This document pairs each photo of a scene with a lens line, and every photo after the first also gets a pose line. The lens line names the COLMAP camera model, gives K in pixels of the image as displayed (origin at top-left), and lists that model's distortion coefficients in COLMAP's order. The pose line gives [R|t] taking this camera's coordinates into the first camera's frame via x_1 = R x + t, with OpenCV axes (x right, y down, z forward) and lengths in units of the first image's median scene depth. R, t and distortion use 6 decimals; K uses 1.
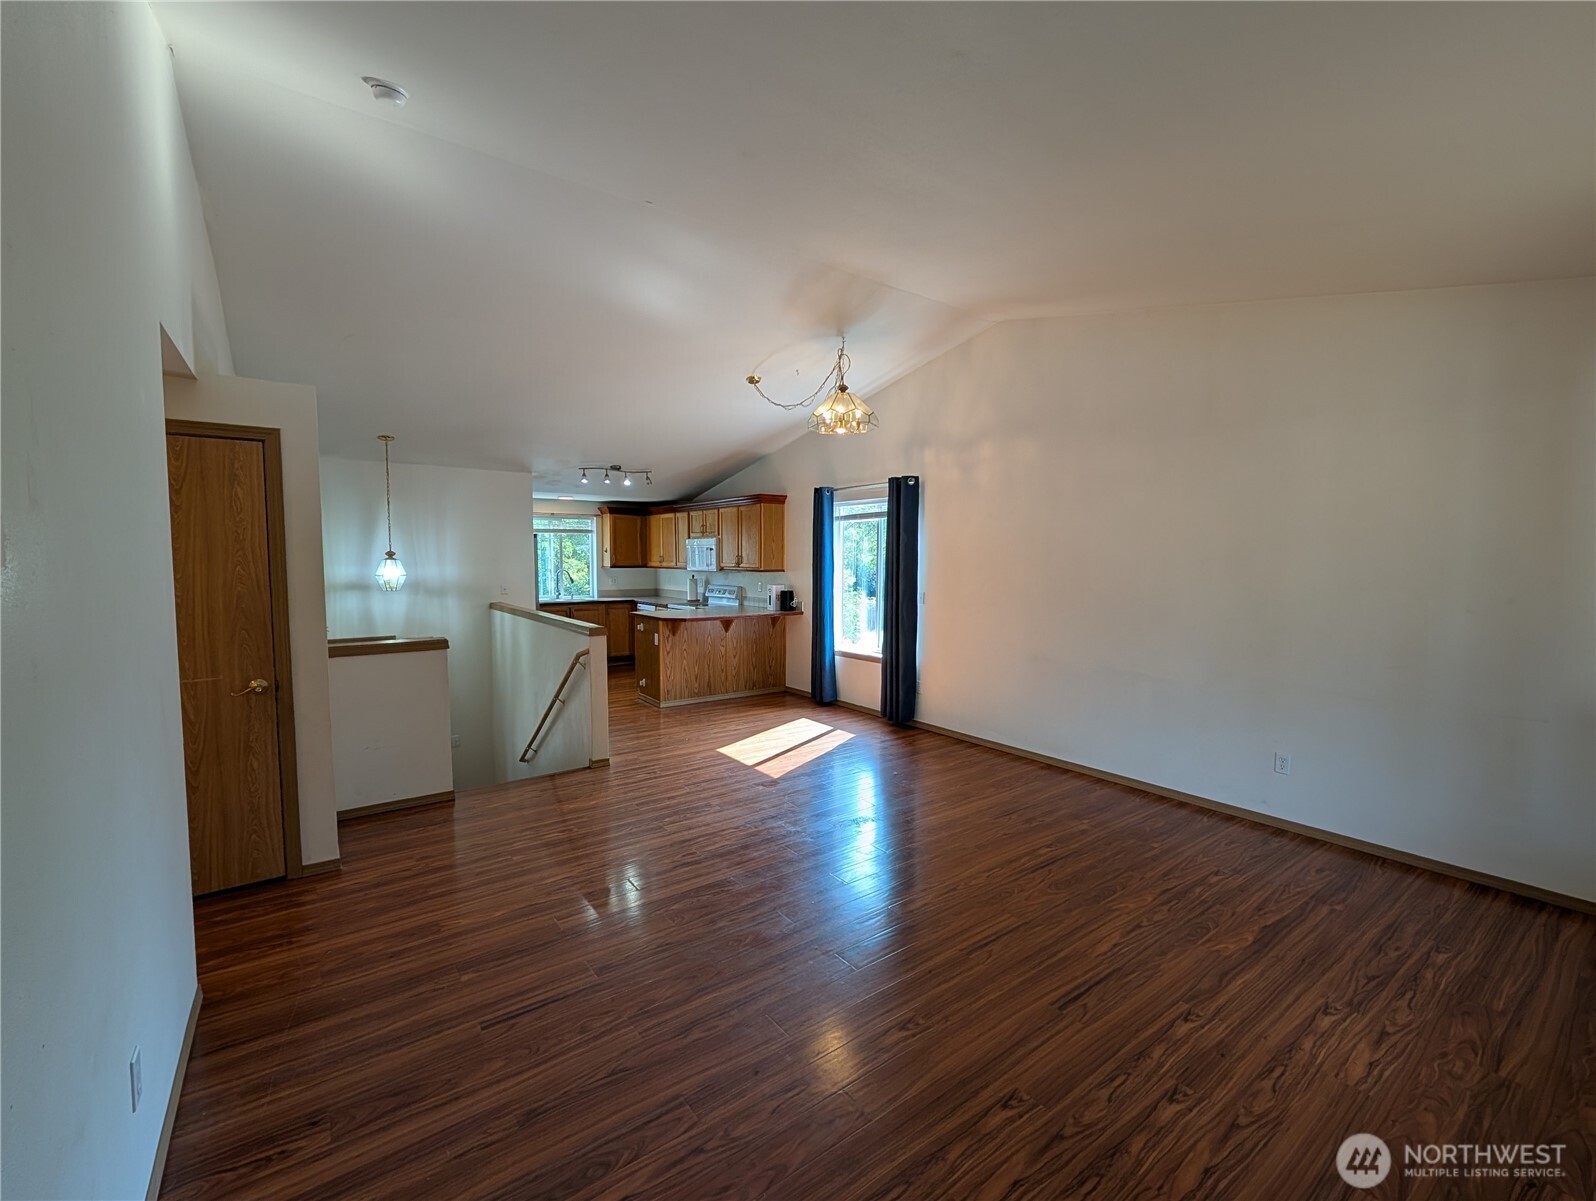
lens RADIAL K [[660.9, 0, 773.6], [0, 660.9, 605.3], [0, 0, 1]] dist [-0.000034, -0.000376]
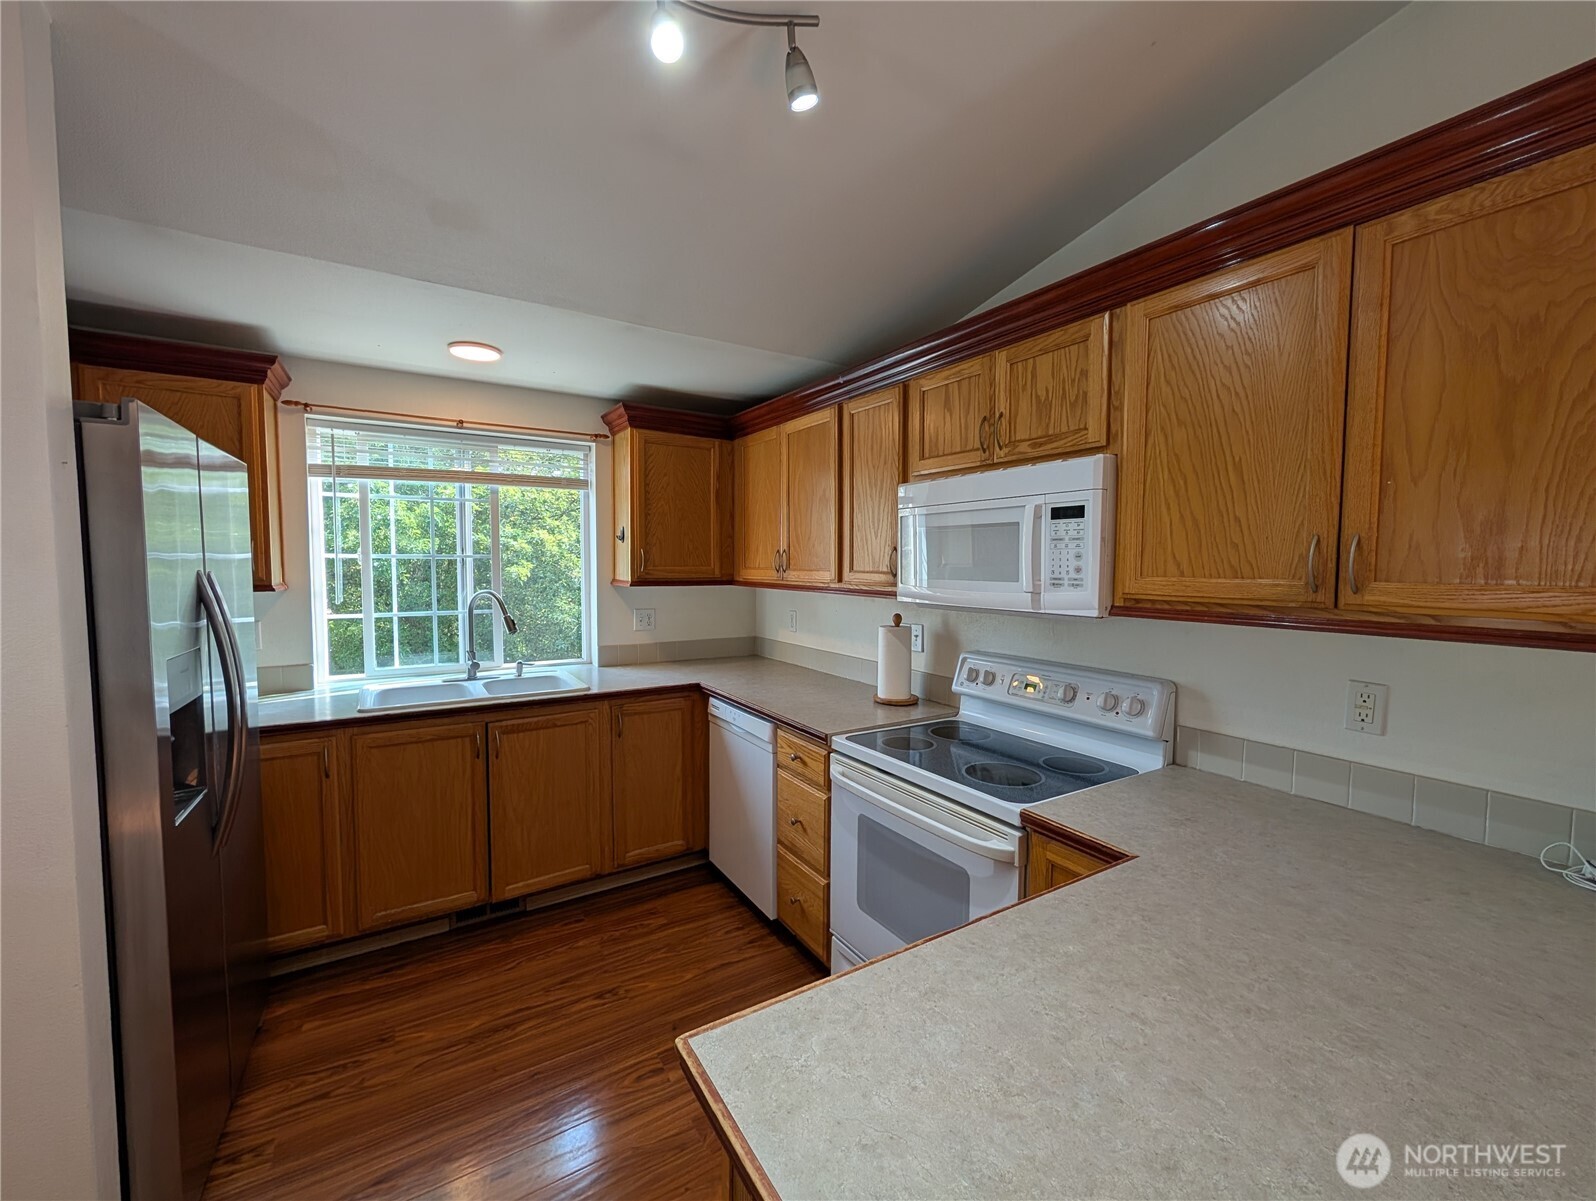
lens RADIAL K [[649.6, 0, 801.8], [0, 649.6, 602.0], [0, 0, 1]] dist [-0.002380, 0.000623]
pose [[0.999153, 0.007695, -0.040416, -0.242430], [-0.008093, 0.999920, -0.009683, -0.076177], [0.040338, 0.010002, 0.999136, 1.116870]]
